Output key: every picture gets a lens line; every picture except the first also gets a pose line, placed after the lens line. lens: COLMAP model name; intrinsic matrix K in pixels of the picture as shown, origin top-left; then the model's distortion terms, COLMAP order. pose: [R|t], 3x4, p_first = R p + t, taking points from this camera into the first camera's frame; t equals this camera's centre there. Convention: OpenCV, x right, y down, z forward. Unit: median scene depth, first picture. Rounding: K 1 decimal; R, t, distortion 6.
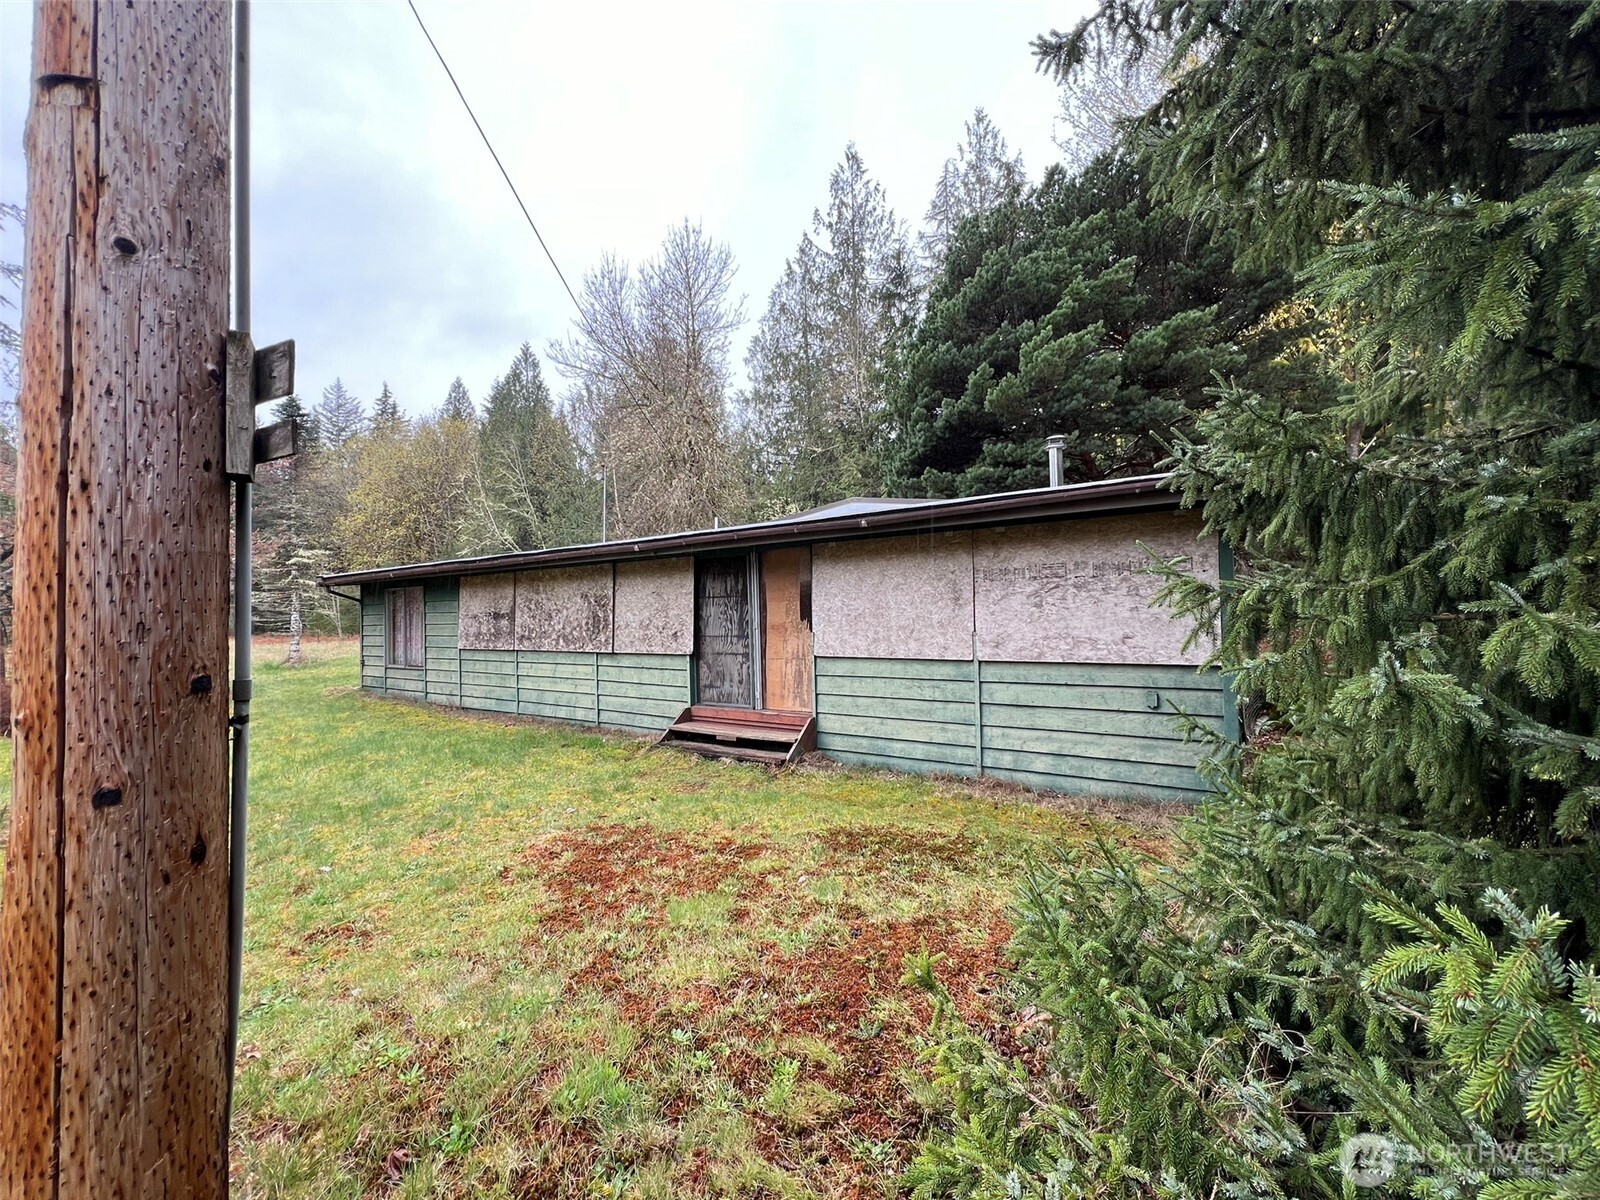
lens RADIAL K [[644.3, 0, 800.0], [0, 644.3, 602.5], [0, 0, 1]] dist [-0.001108, 0.001191]
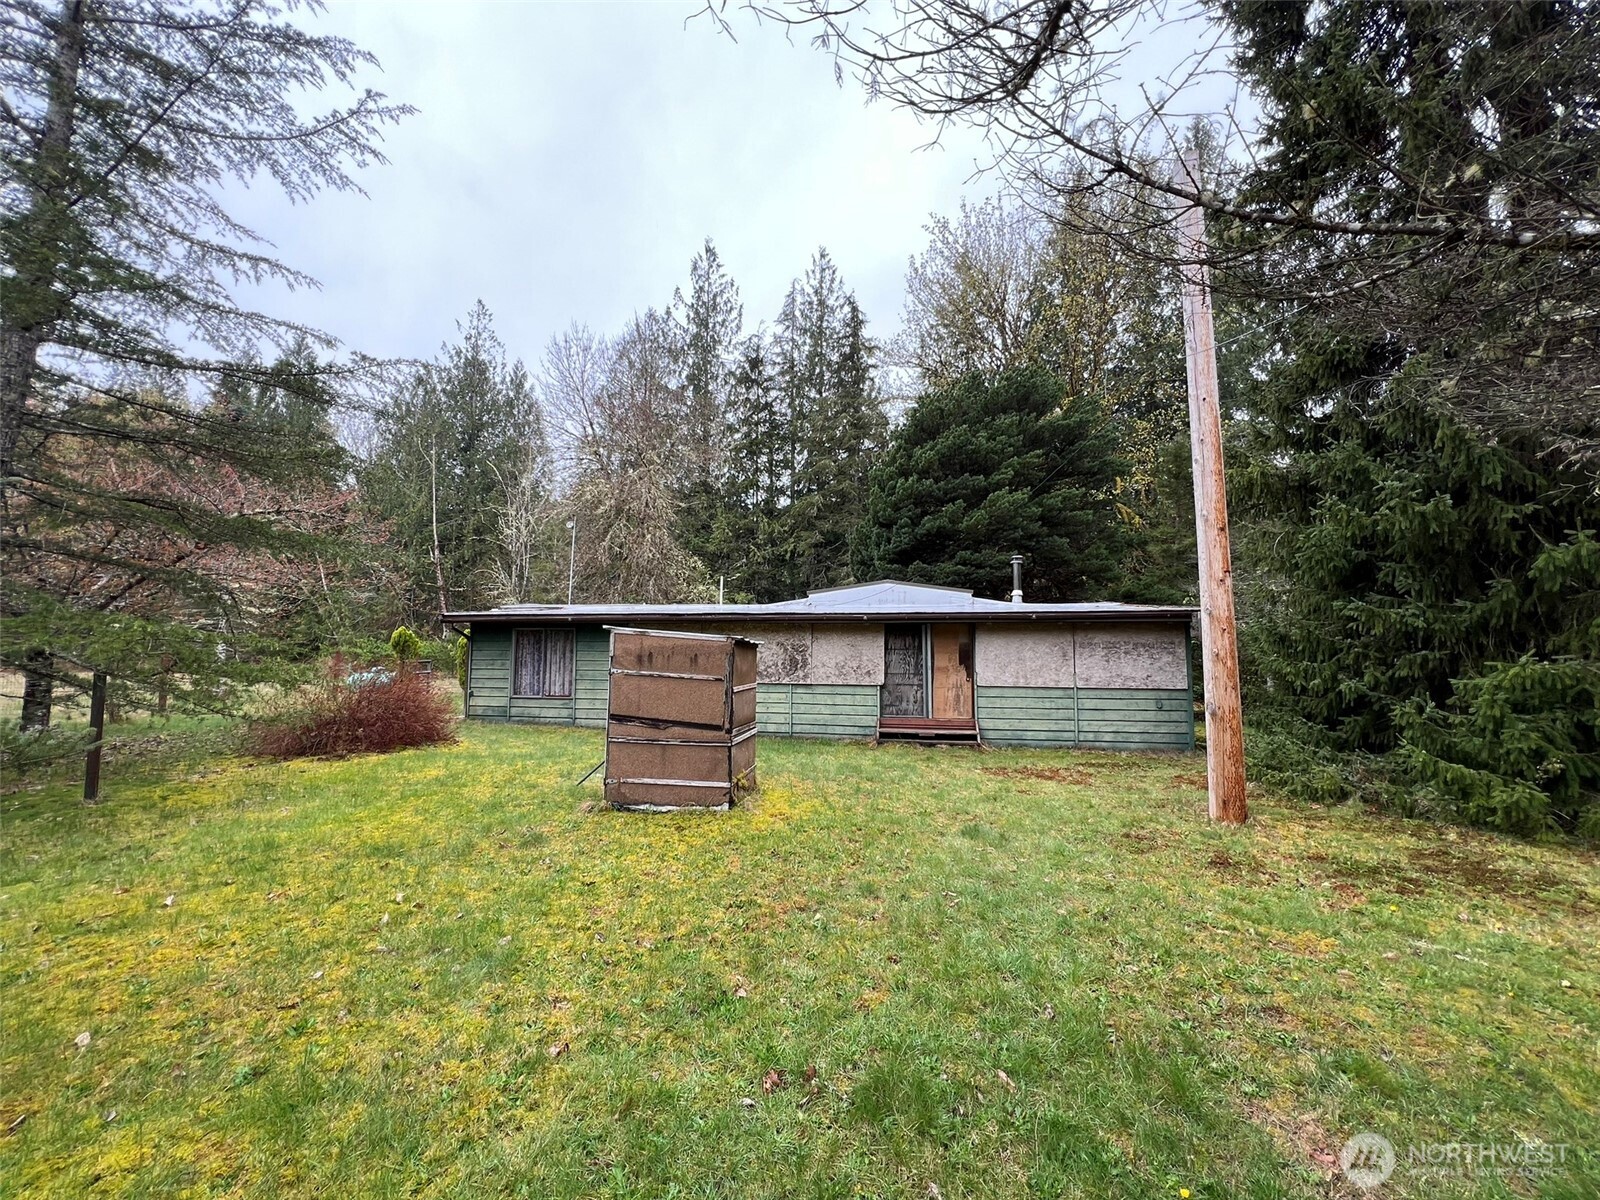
lens RADIAL K [[644.3, 0, 799.5], [0, 644.3, 599.5], [0, 0, 1]] dist [-0.001108, 0.001191]
pose [[0.917168, 0.056735, 0.394441, -0.891056], [-0.031544, 0.997044, -0.070064, -0.011119], [-0.397250, 0.051818, 0.916246, -0.346772]]
